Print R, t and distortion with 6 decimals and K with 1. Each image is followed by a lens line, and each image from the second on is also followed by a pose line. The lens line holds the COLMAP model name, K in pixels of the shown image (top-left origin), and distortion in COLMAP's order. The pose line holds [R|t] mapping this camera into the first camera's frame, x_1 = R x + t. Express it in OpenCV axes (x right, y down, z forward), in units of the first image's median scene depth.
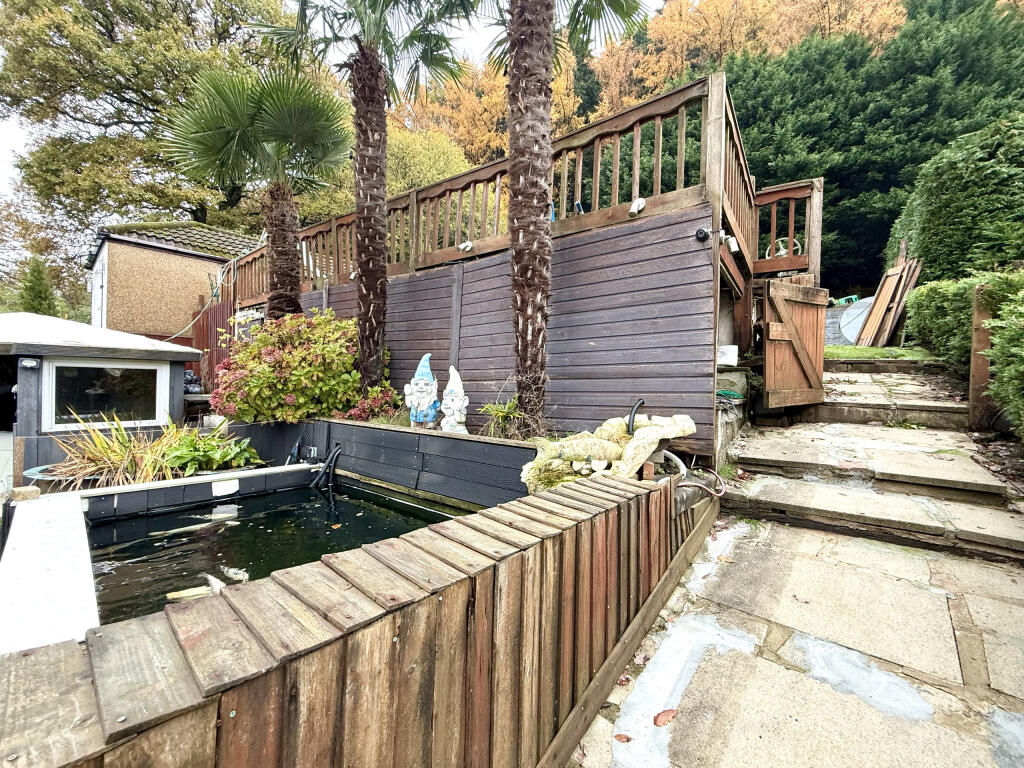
lens RADIAL K [[407.2, 0, 509.0], [0, 407.2, 384.6], [0, 0, 1]] dist [-0.000304, -0.000250]
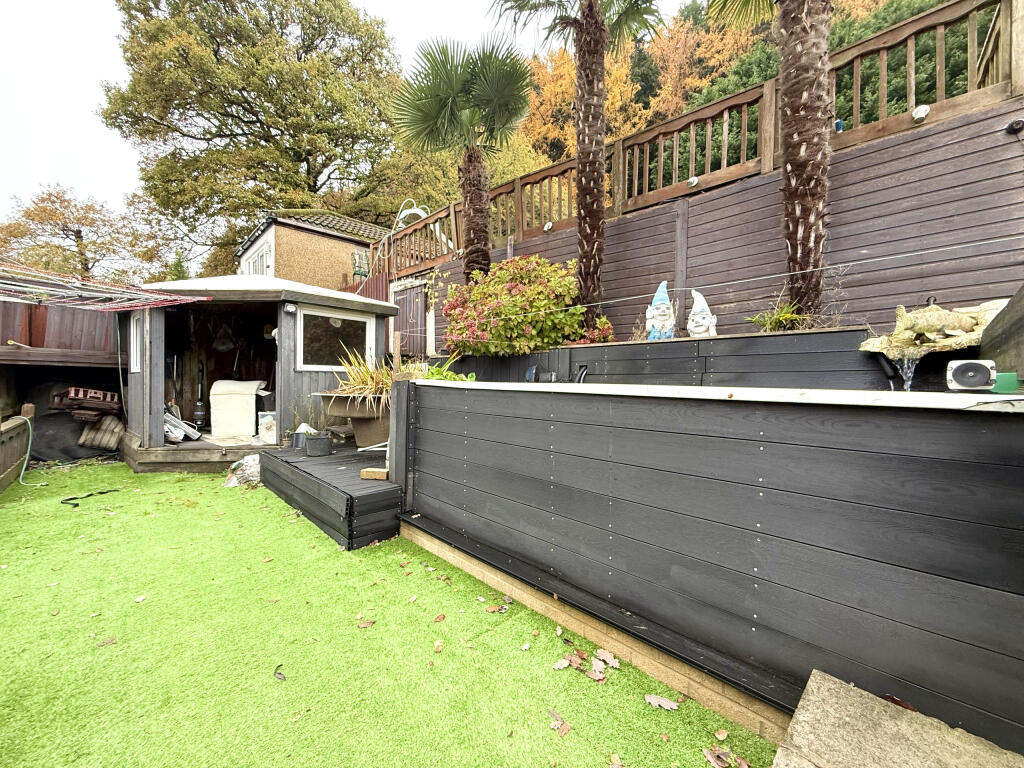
lens RADIAL K [[407.2, 0, 512.5], [0, 407.2, 383.5], [0, 0, 1]] dist [-0.000304, -0.000250]
pose [[0.995858, -0.013629, -0.089898, -0.474457], [0.013580, 0.999907, -0.001150, 0.177432], [0.089906, -0.000075, 0.995950, -0.094497]]
